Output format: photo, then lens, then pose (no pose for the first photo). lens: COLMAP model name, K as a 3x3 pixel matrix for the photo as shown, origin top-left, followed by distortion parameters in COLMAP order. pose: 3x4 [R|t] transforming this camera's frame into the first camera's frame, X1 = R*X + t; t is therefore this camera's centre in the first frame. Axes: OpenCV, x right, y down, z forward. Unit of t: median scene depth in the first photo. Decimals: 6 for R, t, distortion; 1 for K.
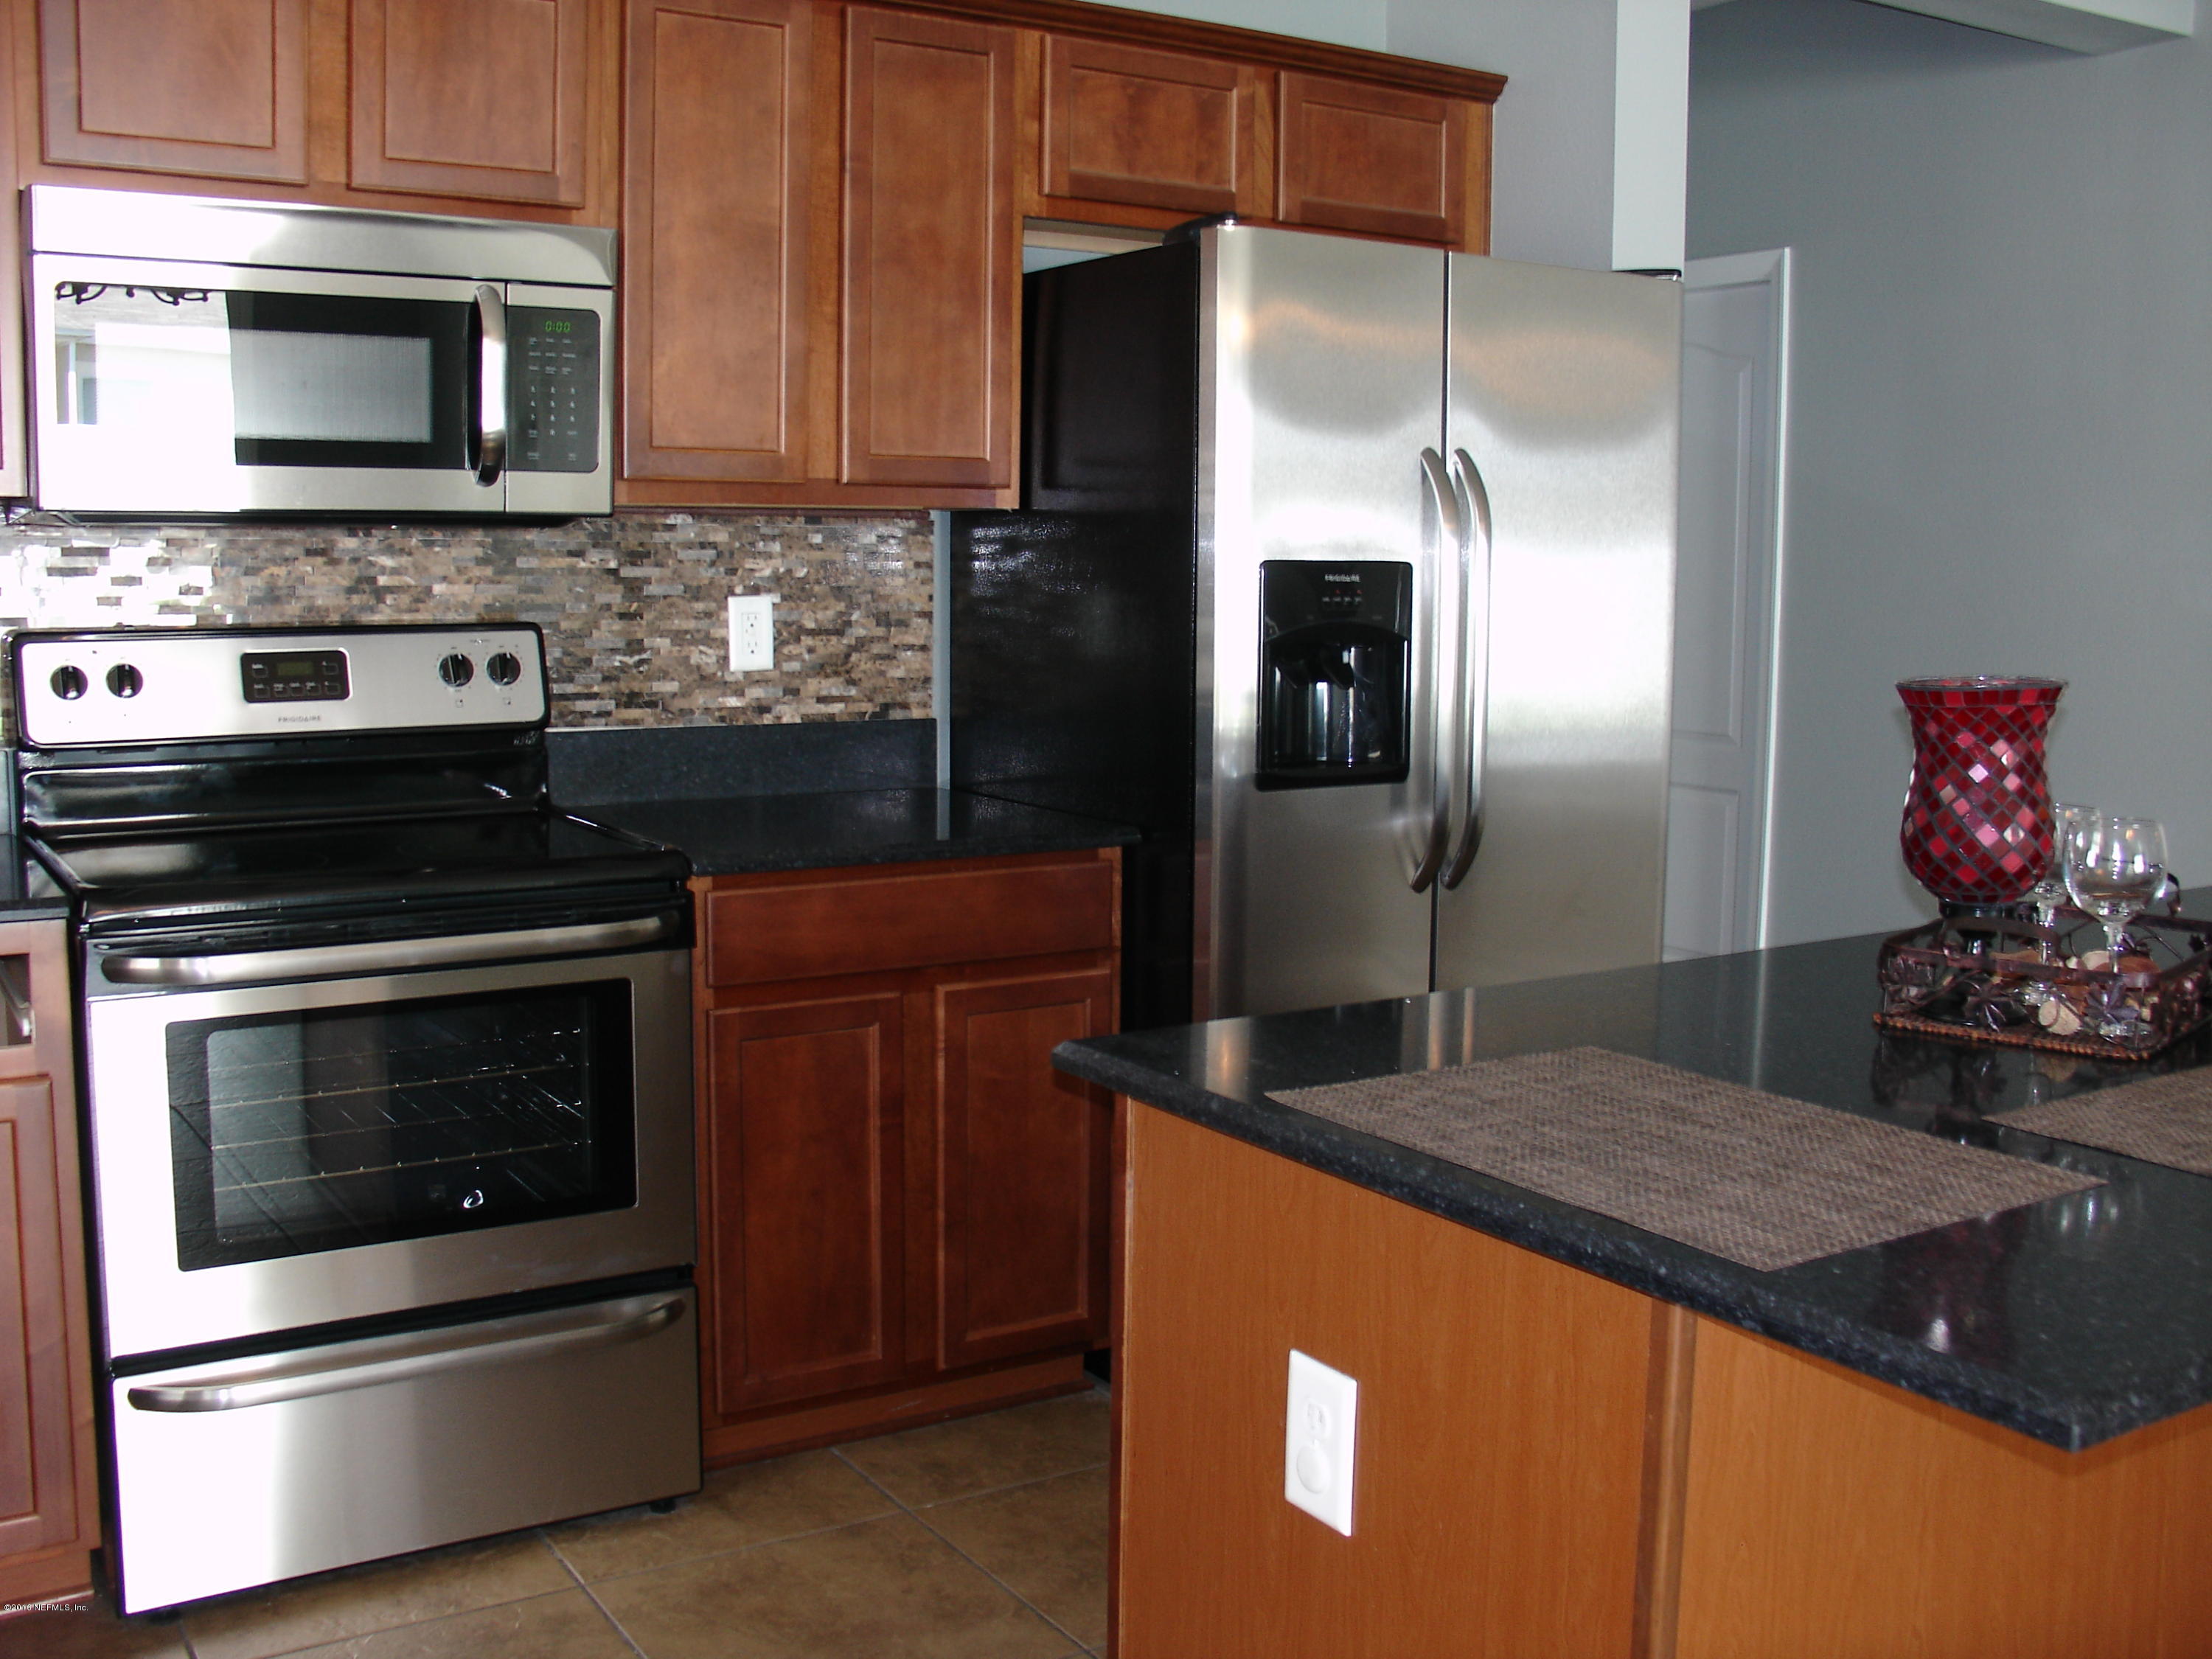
lens RADIAL K [[2202.3, 0, 1091.7], [0, 2202.3, 798.7], [0, 0, 1]] dist [-0.200411, 0.228470]
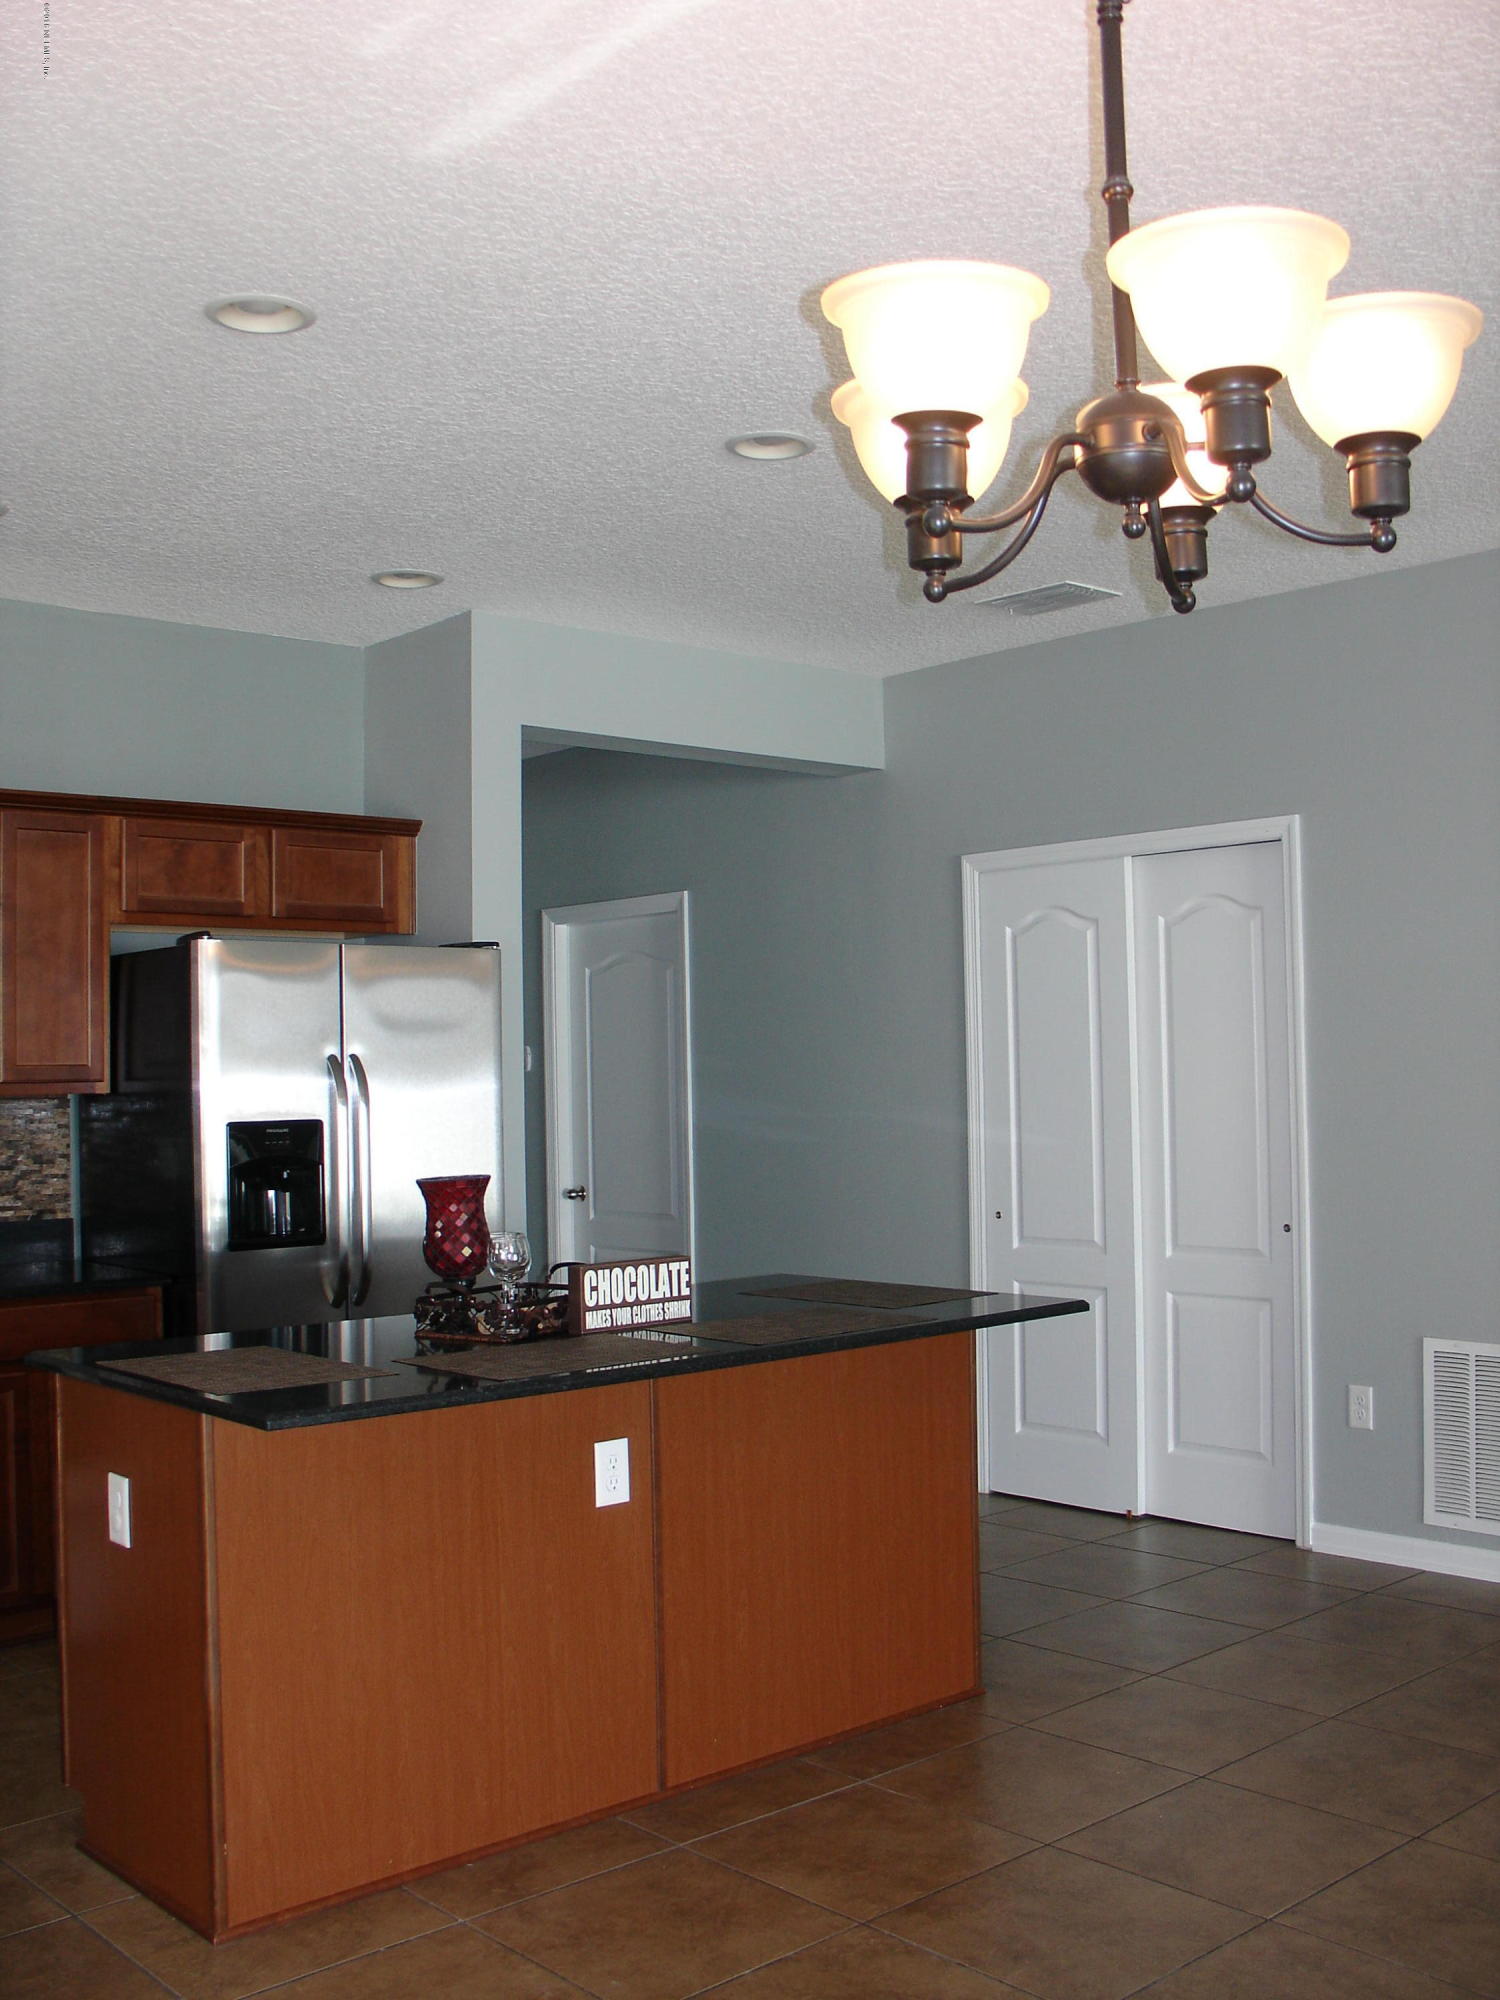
lens RADIAL K [[1991.2, 0, 763.8], [0, 1991.2, 992.8], [0, 0, 1]] dist [-0.200411, 0.228470]
pose [[0.984206, -0.021955, 0.175661, 0.212462], [0.048346, 0.987894, -0.147404, 0.041135], [-0.170299, 0.153569, 0.973352, -0.607624]]
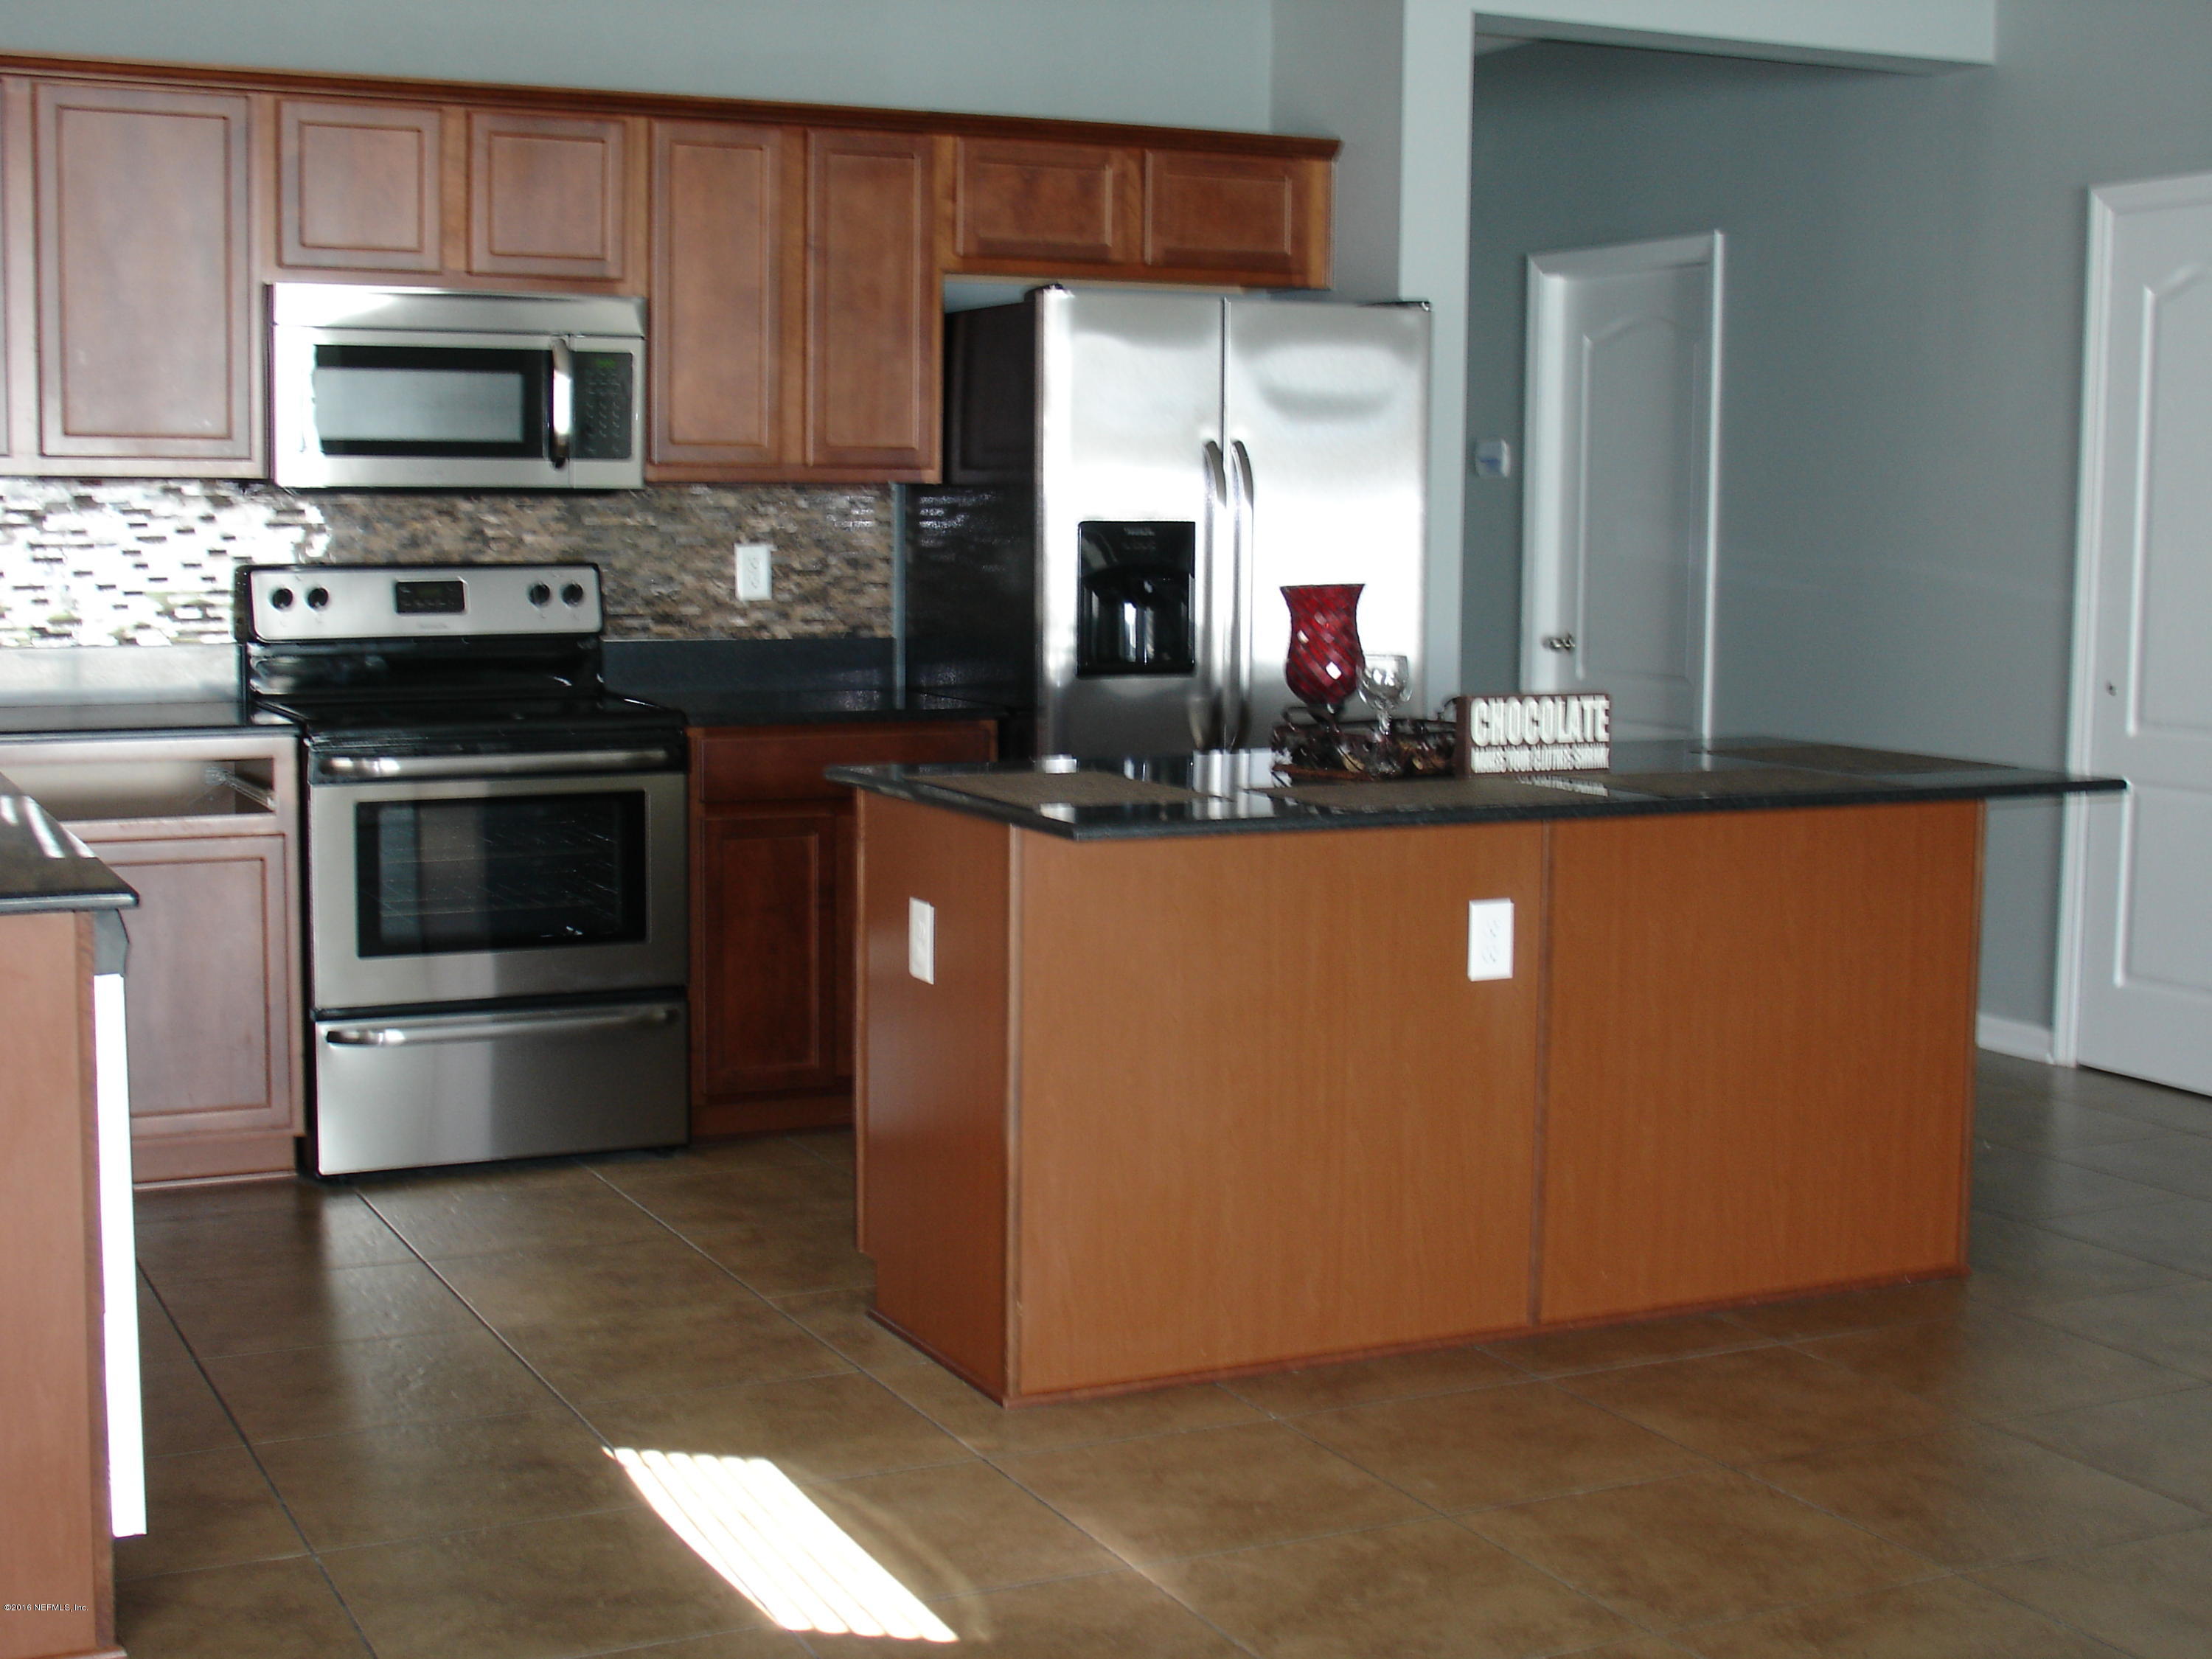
lens RADIAL K [[2960.0, 0, 1096.4], [0, 2960.0, 818.0], [0, 0, 1]] dist [-0.125404, 0.238442]
pose [[0.994112, 0.010405, -0.107860, 0.281429], [-0.010855, 0.999935, -0.003583, 0.089903], [0.107815, 0.004733, 0.994160, -0.887288]]
